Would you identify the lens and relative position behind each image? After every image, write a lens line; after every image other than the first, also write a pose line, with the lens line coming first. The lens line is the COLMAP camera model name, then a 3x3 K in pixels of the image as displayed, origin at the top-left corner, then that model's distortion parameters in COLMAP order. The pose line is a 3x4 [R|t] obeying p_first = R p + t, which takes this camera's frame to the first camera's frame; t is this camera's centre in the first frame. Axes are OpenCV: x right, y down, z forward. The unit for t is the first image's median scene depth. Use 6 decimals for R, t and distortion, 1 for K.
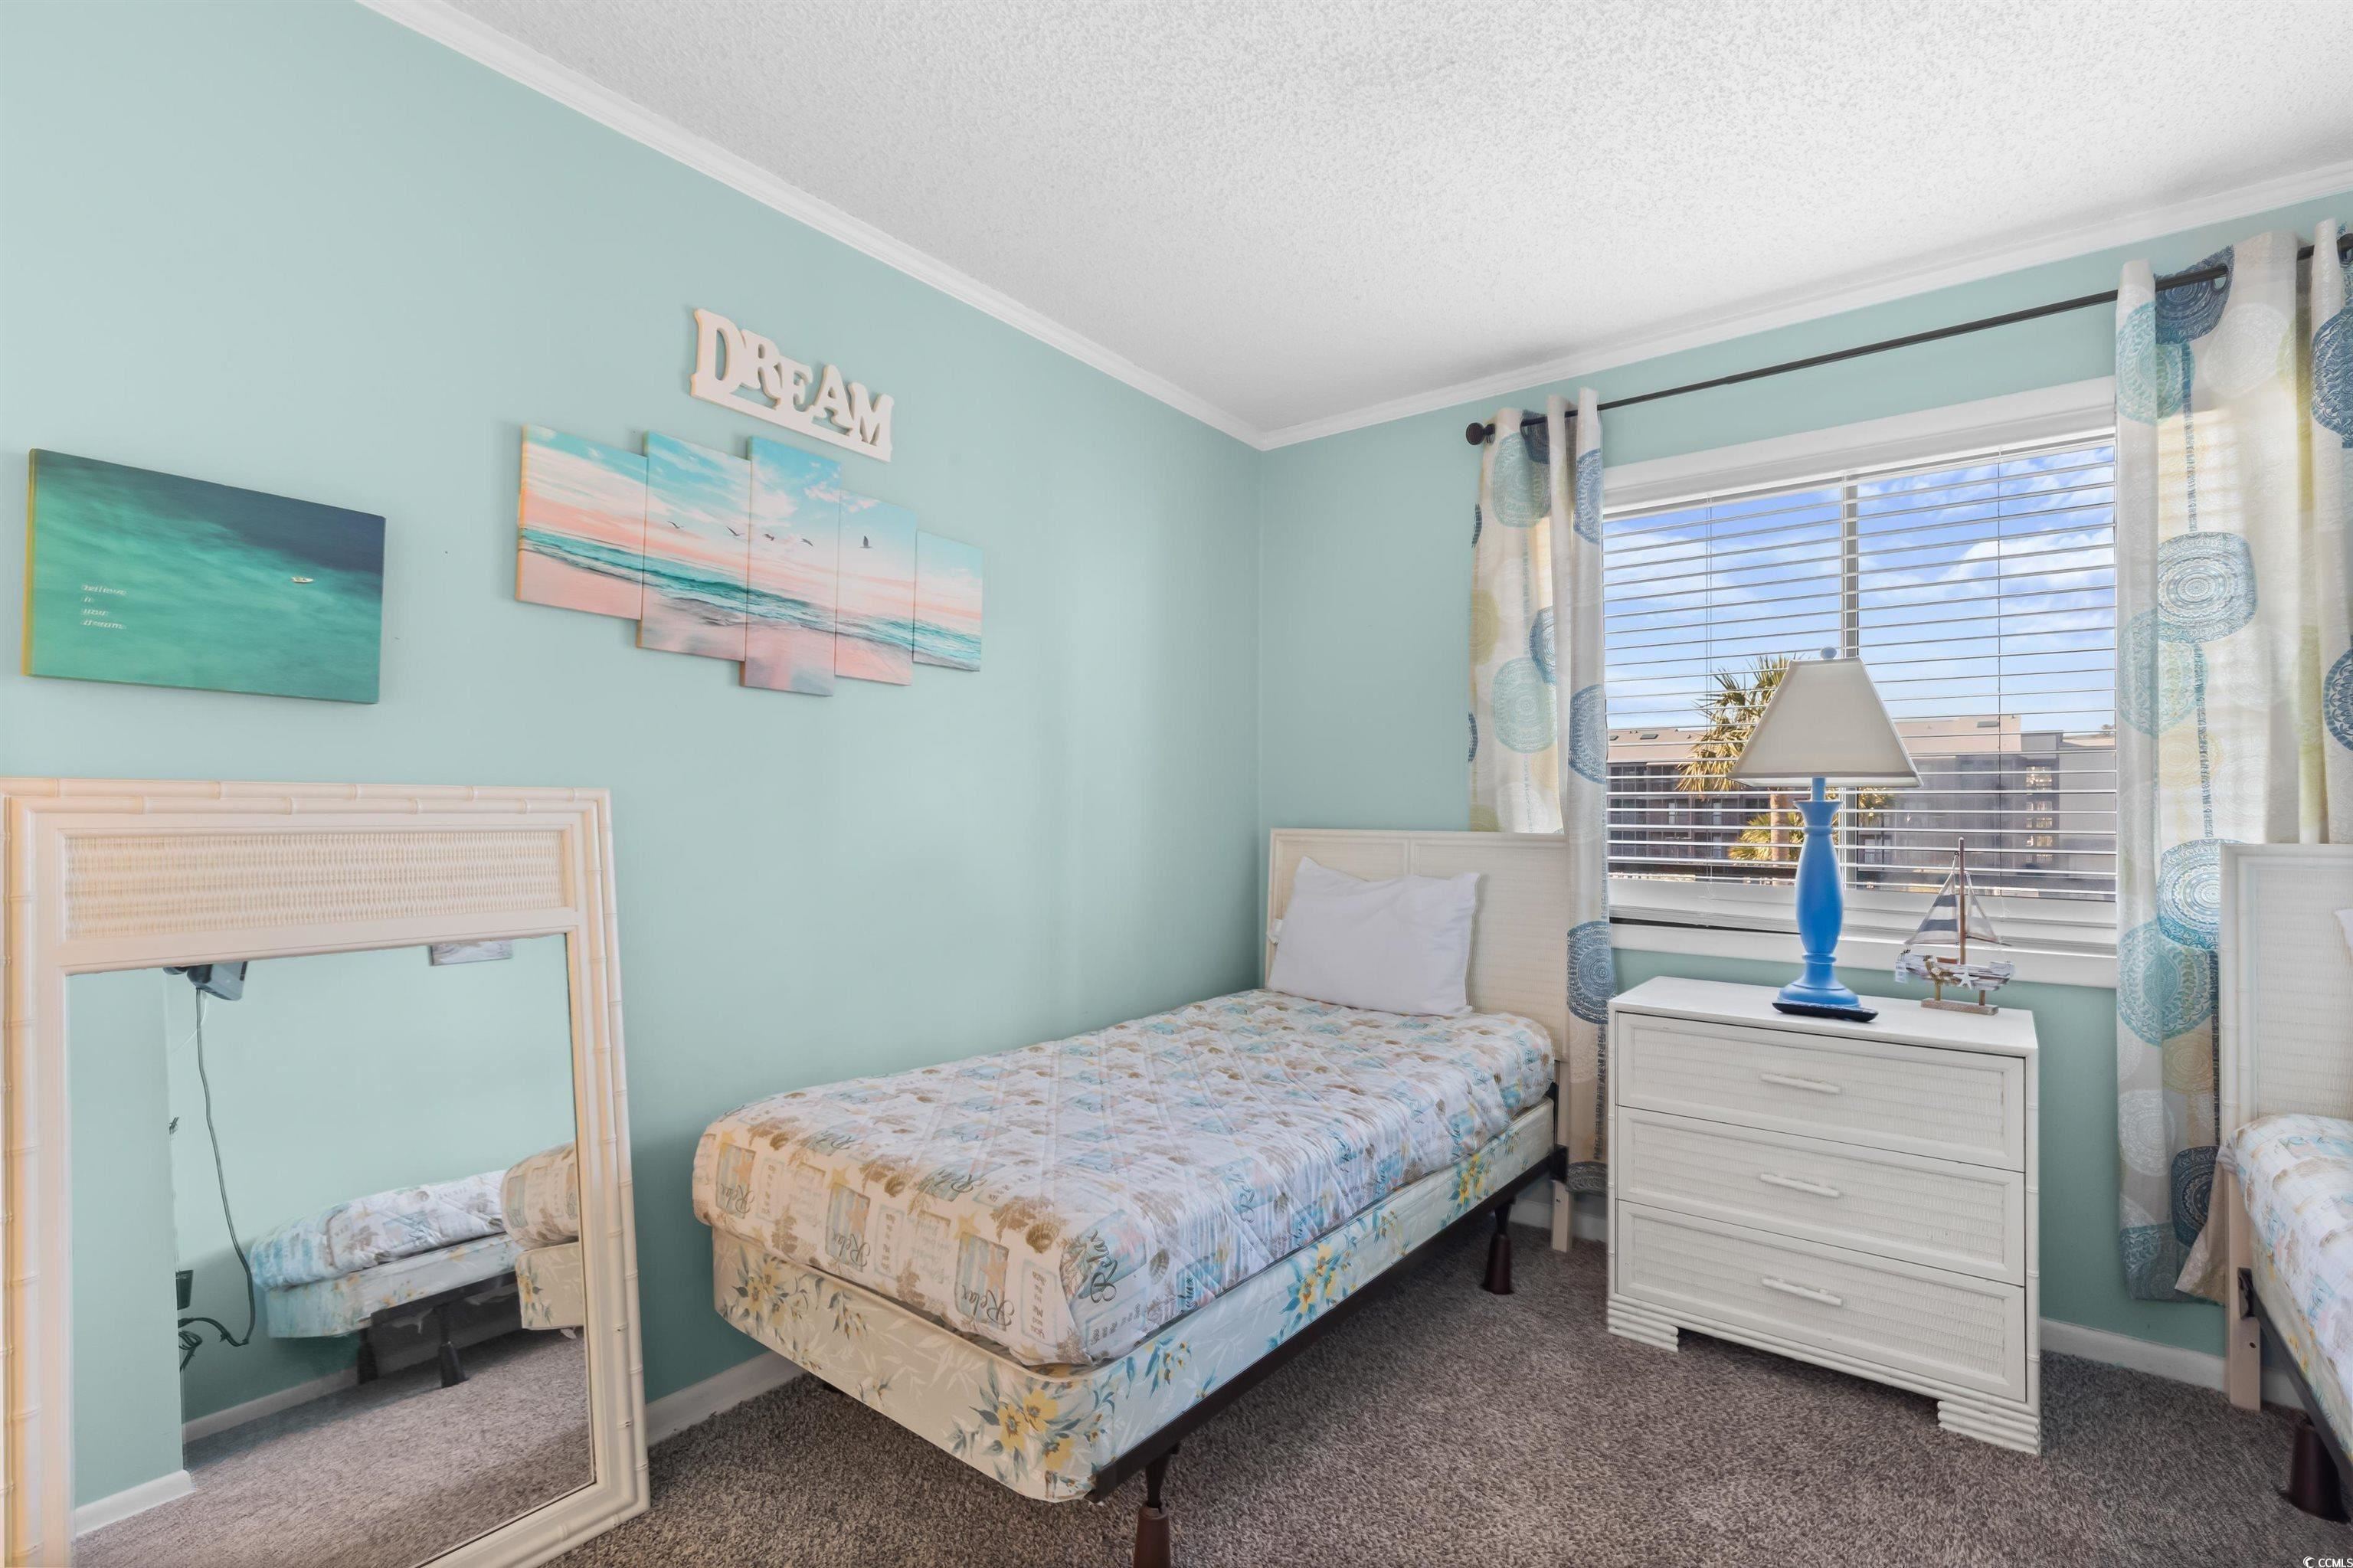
lens RADIAL K [[1059.2, 0, 1183.1], [0, 1059.2, 801.5], [0, 0, 1]] dist [0.010208, -0.004873]
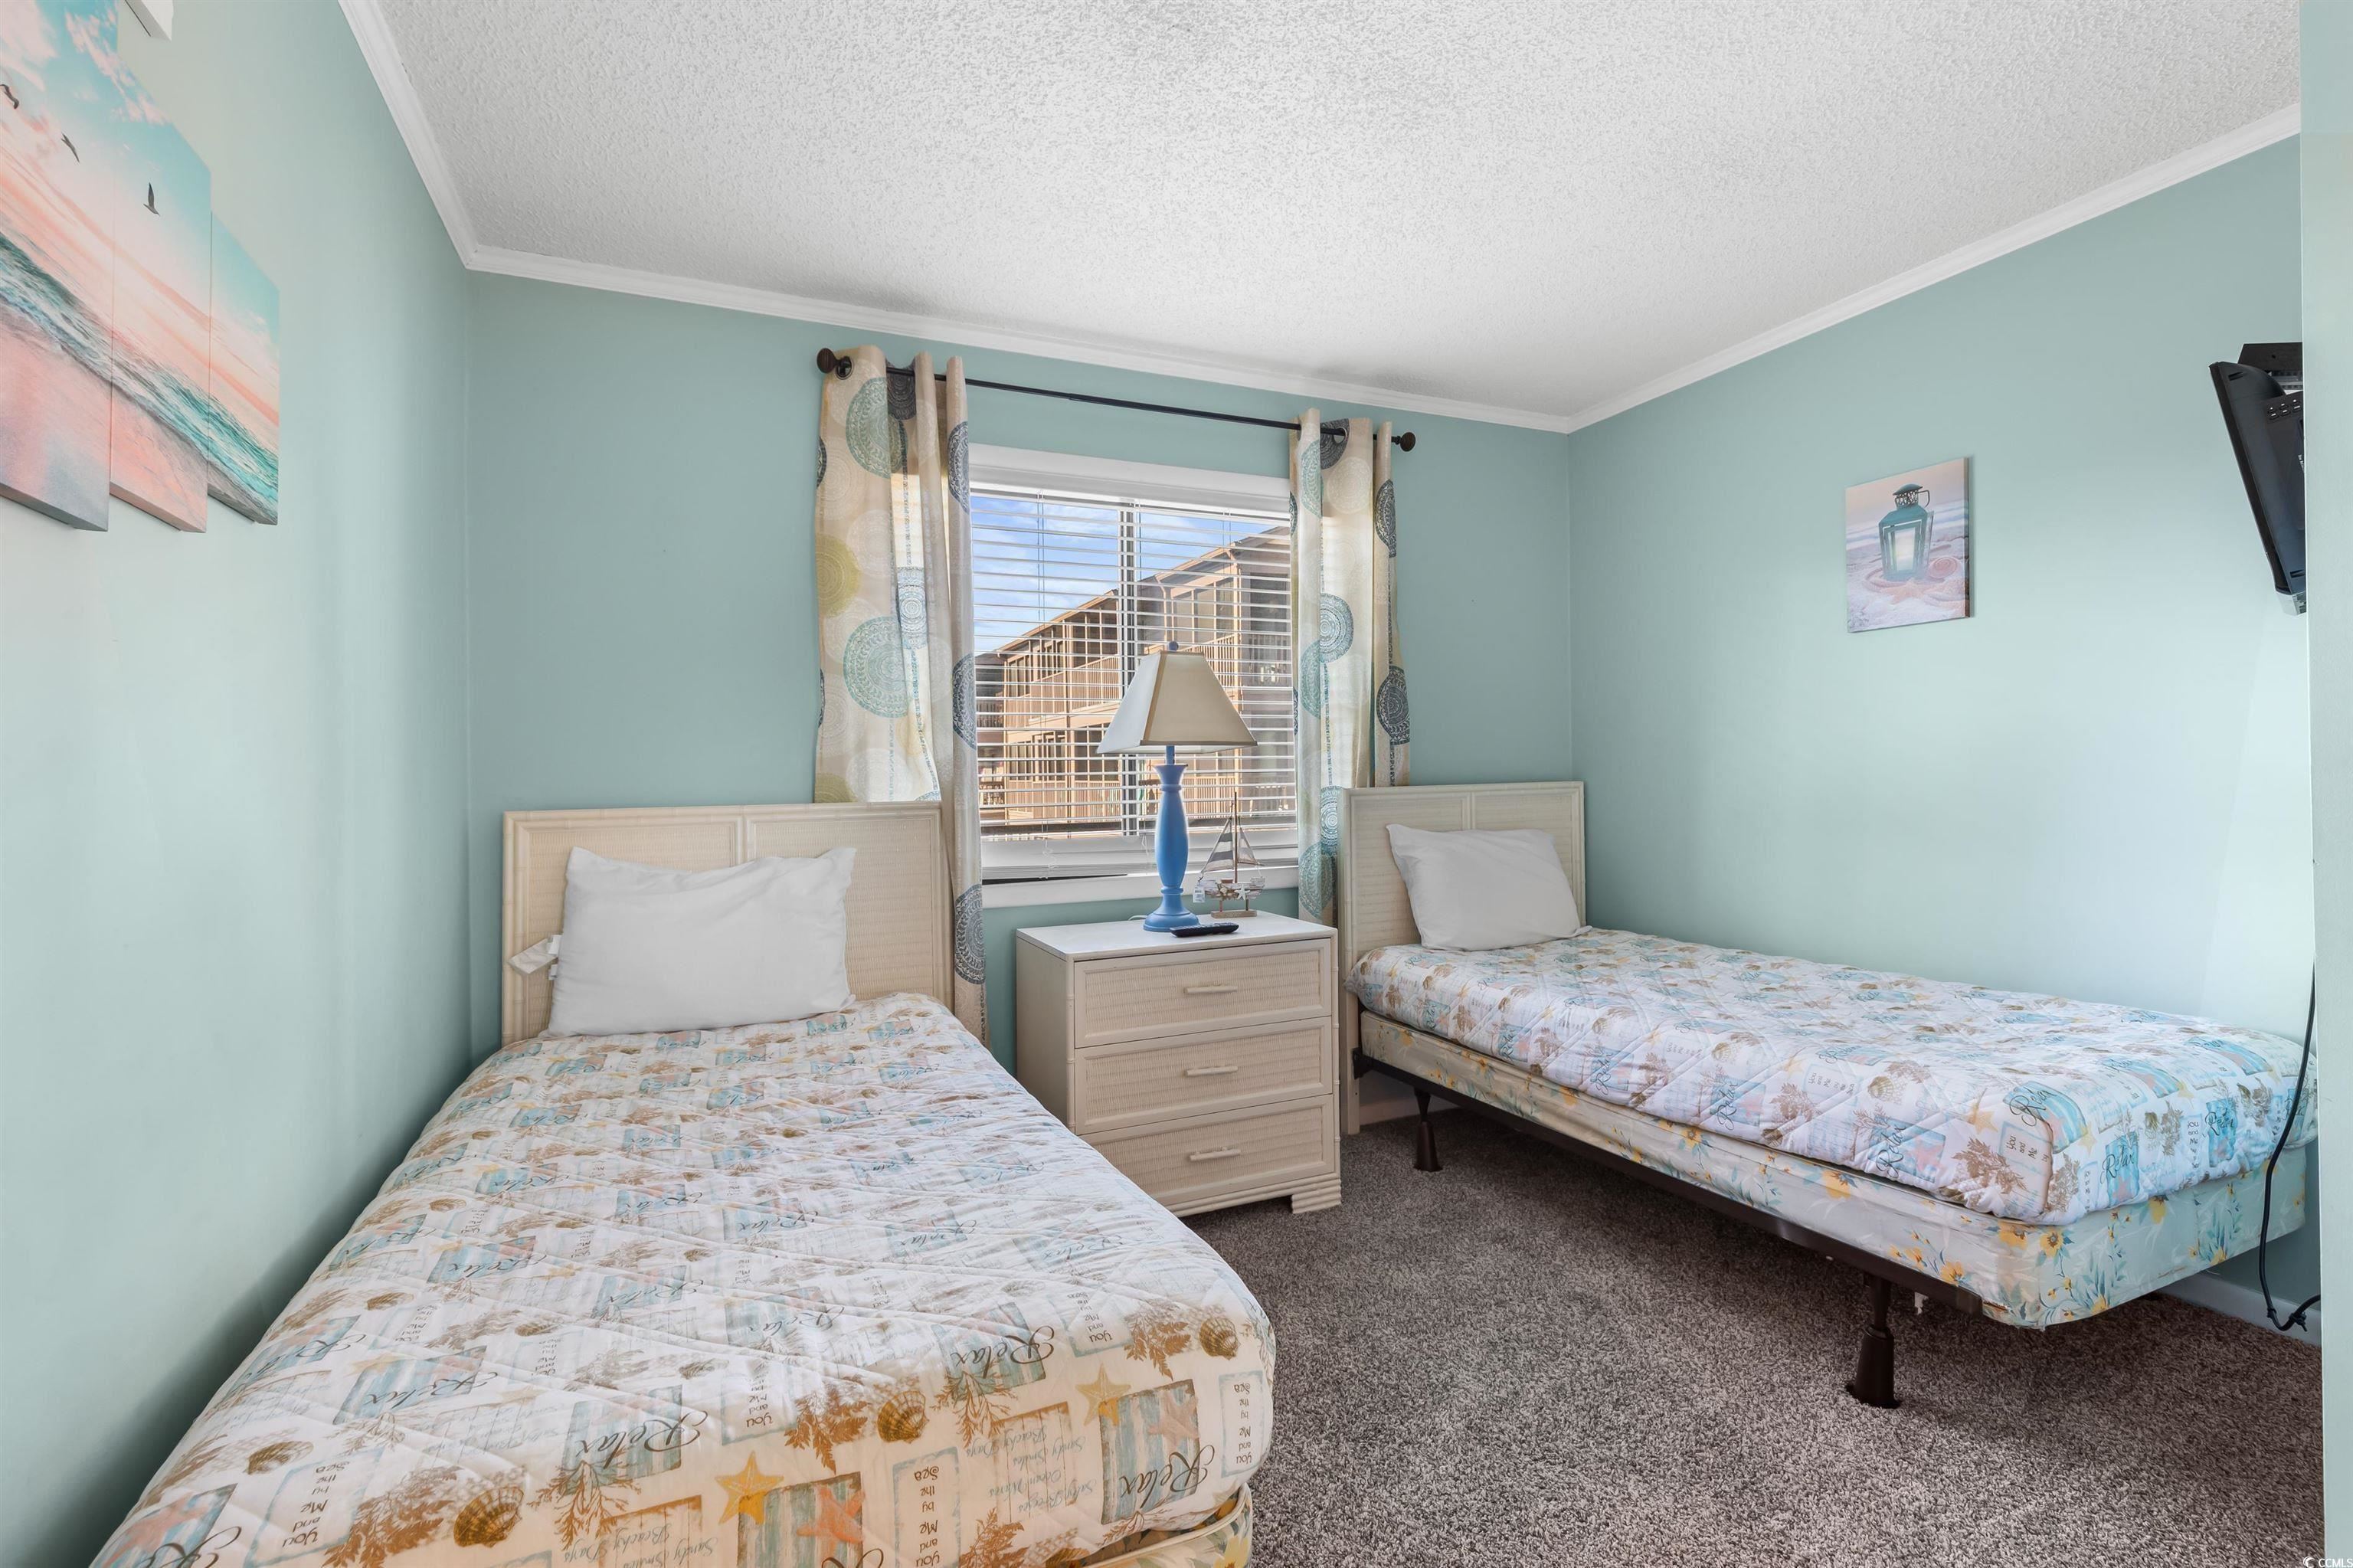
lens RADIAL K [[1059.2, 0, 1181.9], [0, 1059.2, 773.2], [0, 0, 1]] dist [0.010208, -0.004873]
pose [[0.474892, -0.012171, 0.879960, -0.536593], [0.014319, 0.999879, 0.006102, 0.002640], [-0.879927, 0.009702, 0.475009, 0.441059]]
